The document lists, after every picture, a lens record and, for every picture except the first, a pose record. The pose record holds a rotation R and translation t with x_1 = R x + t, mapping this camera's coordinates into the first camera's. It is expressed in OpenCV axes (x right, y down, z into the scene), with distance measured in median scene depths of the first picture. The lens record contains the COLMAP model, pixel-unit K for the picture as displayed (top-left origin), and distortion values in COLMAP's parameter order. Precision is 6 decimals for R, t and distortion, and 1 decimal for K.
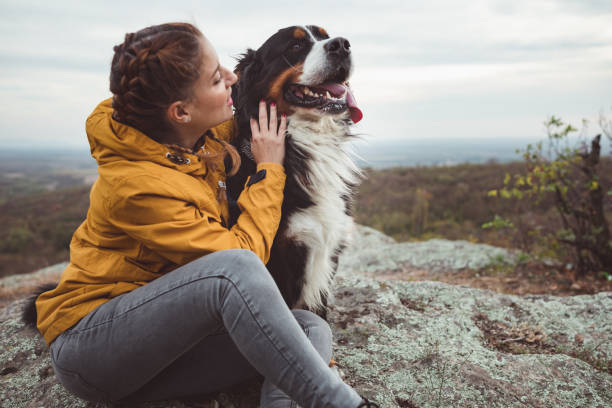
lens RADIAL K [[497.4, 0, 307.3], [0, 497.4, 207.5], [0, 0, 1]] dist [-0.004383, 0.059816]
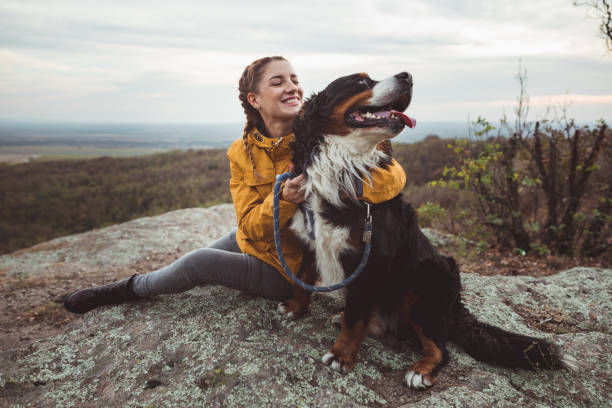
lens RADIAL K [[473.2, 0, 292.6], [0, 473.2, 207.1], [0, 0, 1]] dist [0.039683, 0.020134]
pose [[0.976985, -0.021254, 0.212248, -0.394646], [0.011768, 0.998879, 0.045857, -0.065578], [-0.212985, -0.042304, 0.976139, 0.003420]]
